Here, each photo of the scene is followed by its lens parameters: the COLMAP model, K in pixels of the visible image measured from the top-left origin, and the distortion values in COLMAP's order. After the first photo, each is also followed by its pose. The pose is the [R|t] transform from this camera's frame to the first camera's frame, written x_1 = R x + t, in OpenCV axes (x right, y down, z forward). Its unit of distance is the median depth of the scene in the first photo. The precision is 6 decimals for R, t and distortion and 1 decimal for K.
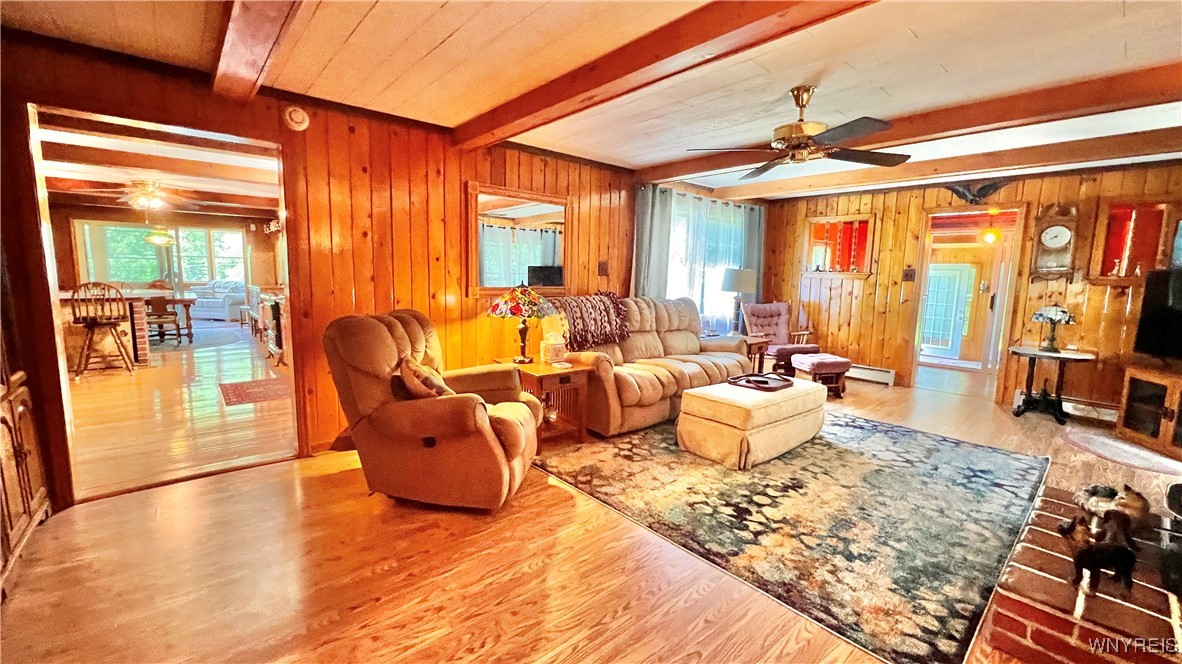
lens RADIAL K [[471.2, 0, 585.2], [0, 471.2, 330.6], [0, 0, 1]] dist [-0.002070, 0.000695]
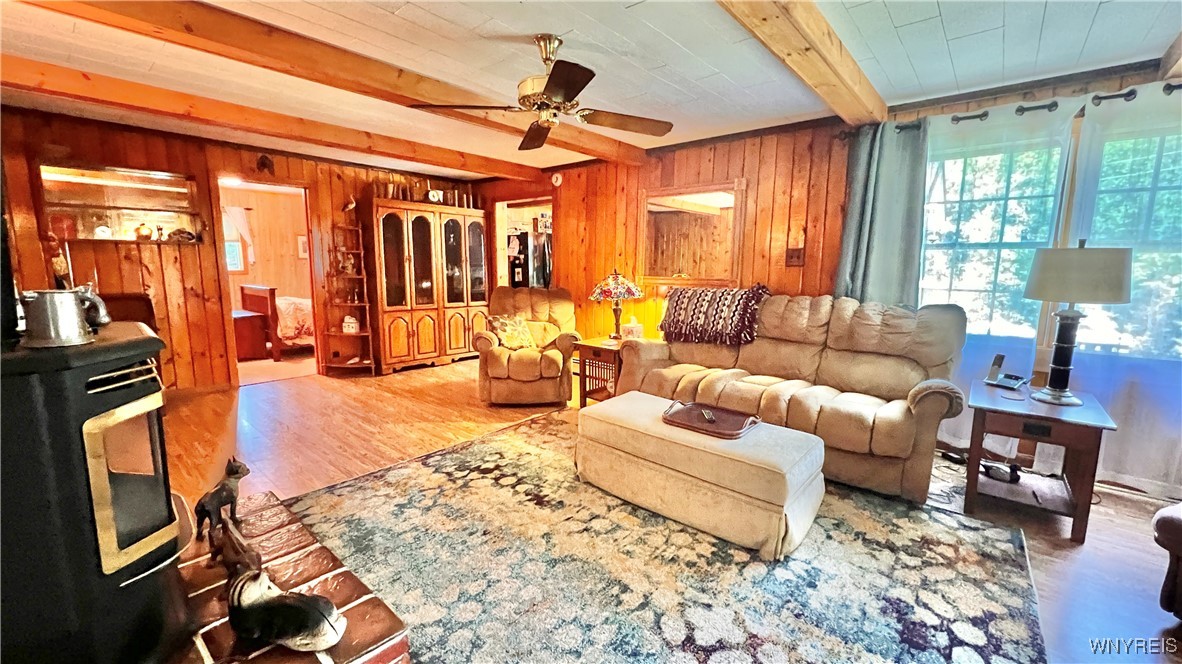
lens RADIAL K [[471.2, 0, 592.5], [0, 471.2, 330.1], [0, 0, 1]] dist [-0.002070, 0.000695]
pose [[0.150428, 0.116323, -0.981754, 1.321867], [-0.124933, 0.987329, 0.097841, -0.078980], [0.980695, 0.107936, 0.163055, 0.955221]]
